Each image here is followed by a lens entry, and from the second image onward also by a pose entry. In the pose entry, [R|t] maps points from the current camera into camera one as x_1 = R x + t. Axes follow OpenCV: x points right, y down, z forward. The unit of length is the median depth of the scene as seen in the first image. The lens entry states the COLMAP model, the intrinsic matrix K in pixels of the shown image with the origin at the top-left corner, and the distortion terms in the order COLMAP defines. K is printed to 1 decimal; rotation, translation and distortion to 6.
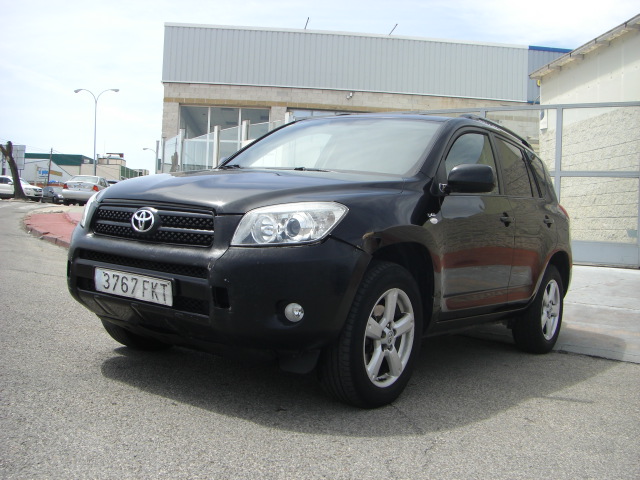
lens RADIAL K [[699.9, 0, 322.8], [0, 699.9, 239.0], [0, 0, 1]] dist [-0.130865, 0.000000]
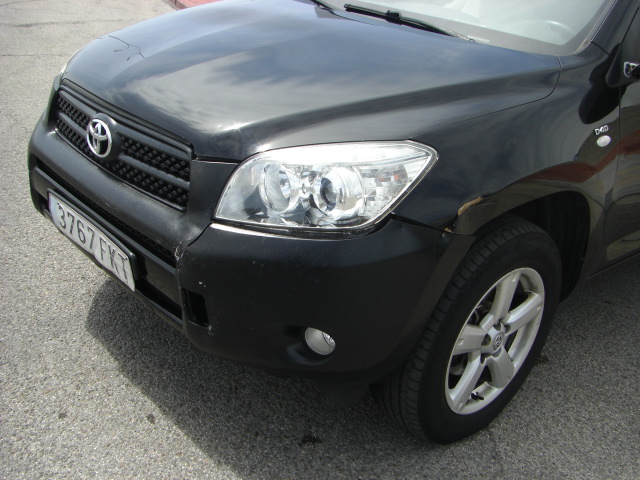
lens RADIAL K [[699.9, 0, 322.5], [0, 699.9, 234.8], [0, 0, 1]] dist [-0.130865, 0.000000]
pose [[0.974306, 0.105744, -0.198861, 0.060653], [-0.029394, 0.935082, 0.353211, -0.165758], [0.223301, -0.338290, 0.914164, 0.464715]]
